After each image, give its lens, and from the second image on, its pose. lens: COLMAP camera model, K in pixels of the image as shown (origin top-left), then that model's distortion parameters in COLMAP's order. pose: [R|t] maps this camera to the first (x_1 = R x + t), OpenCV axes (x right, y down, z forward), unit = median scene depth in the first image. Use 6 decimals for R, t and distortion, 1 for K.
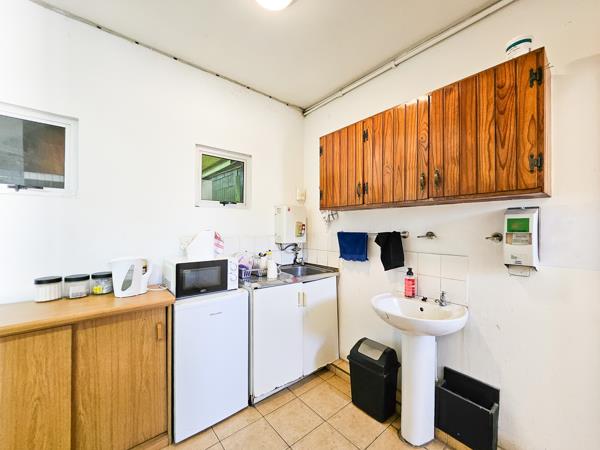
lens RADIAL K [[249.2, 0, 297.1], [0, 249.2, 224.8], [0, 0, 1]] dist [-0.000186, 0.000821]
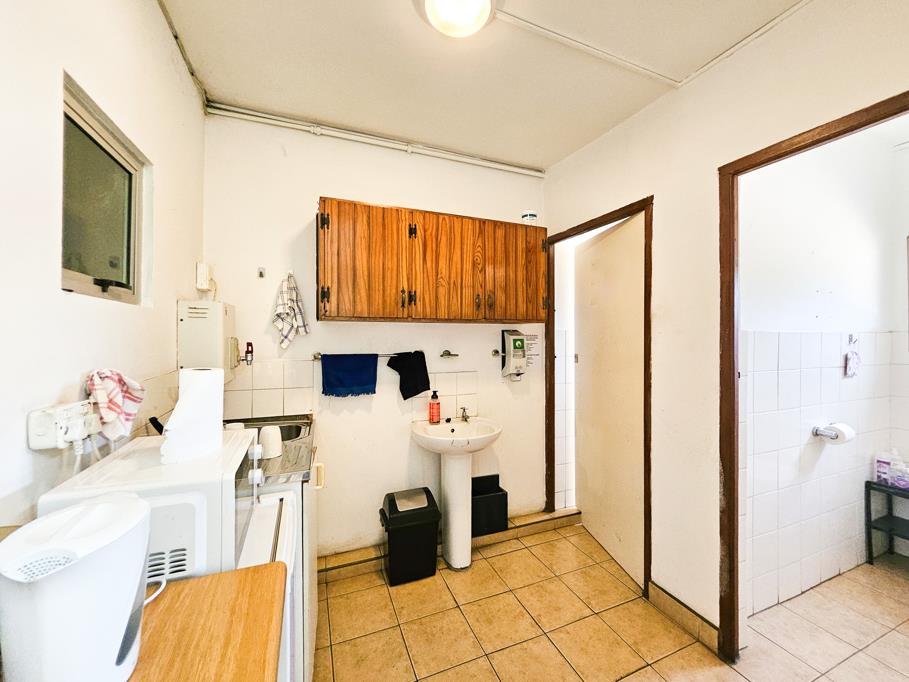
lens RADIAL K [[377.6, 0, 458.4], [0, 377.6, 332.8], [0, 0, 1]] dist [-0.000186, 0.000821]
pose [[0.271524, 0.004677, 0.962420, -0.849298], [-0.012622, 0.999919, -0.001298, -0.037343], [-0.962349, -0.011795, 0.271561, 0.545147]]
